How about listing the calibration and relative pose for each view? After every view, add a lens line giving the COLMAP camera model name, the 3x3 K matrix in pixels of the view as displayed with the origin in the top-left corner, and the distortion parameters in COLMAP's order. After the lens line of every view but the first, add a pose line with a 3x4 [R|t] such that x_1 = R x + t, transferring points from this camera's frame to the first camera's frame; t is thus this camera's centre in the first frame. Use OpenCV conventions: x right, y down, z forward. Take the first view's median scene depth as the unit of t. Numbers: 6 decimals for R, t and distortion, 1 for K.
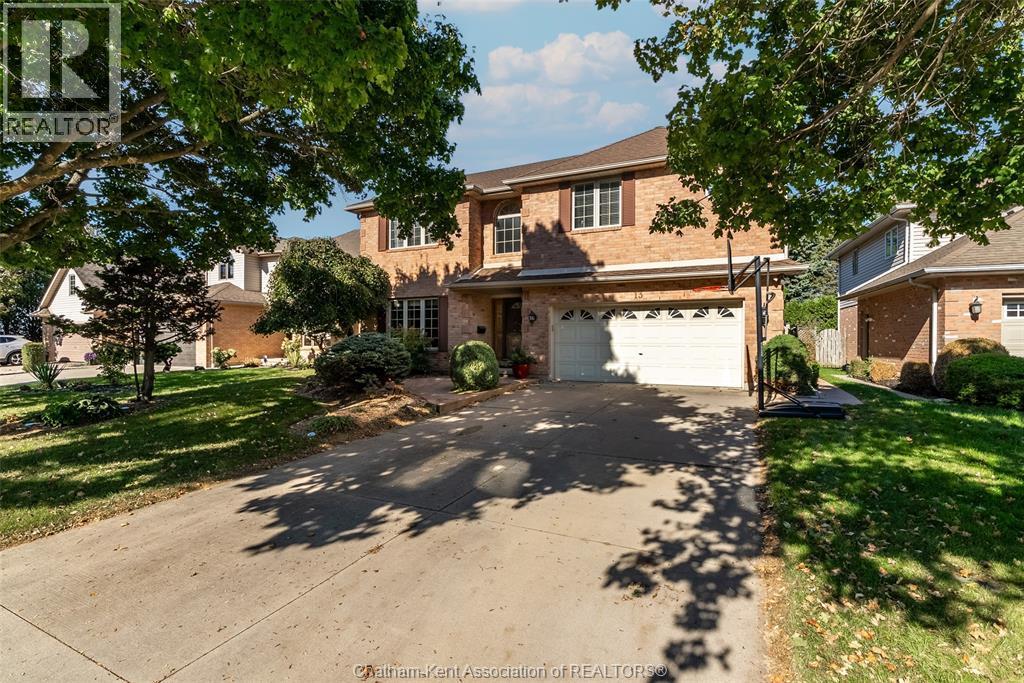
lens RADIAL K [[464.3, 0, 512.6], [0, 464.3, 339.7], [0, 0, 1]] dist [-0.010162, 0.001686]
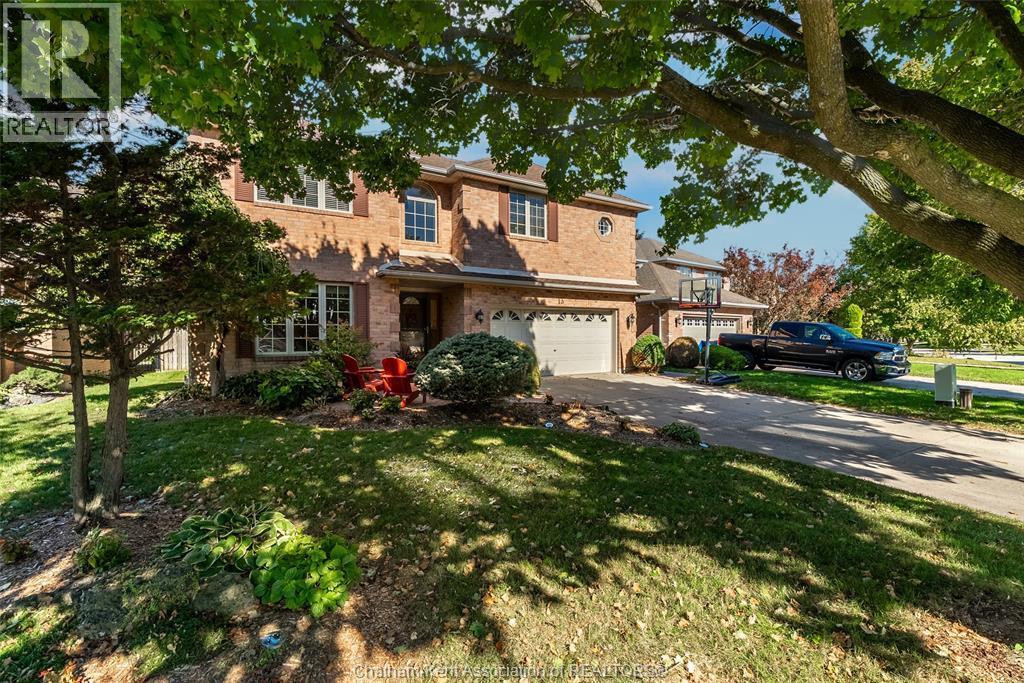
lens RADIAL K [[464.3, 0, 513.4], [0, 464.3, 340.9], [0, 0, 1]] dist [-0.010162, 0.001686]
pose [[0.556183, -0.011717, 0.830977, -0.737624], [0.000422, 0.999904, 0.013816, -0.009937], [-0.831060, -0.007333, 0.556135, 0.407179]]
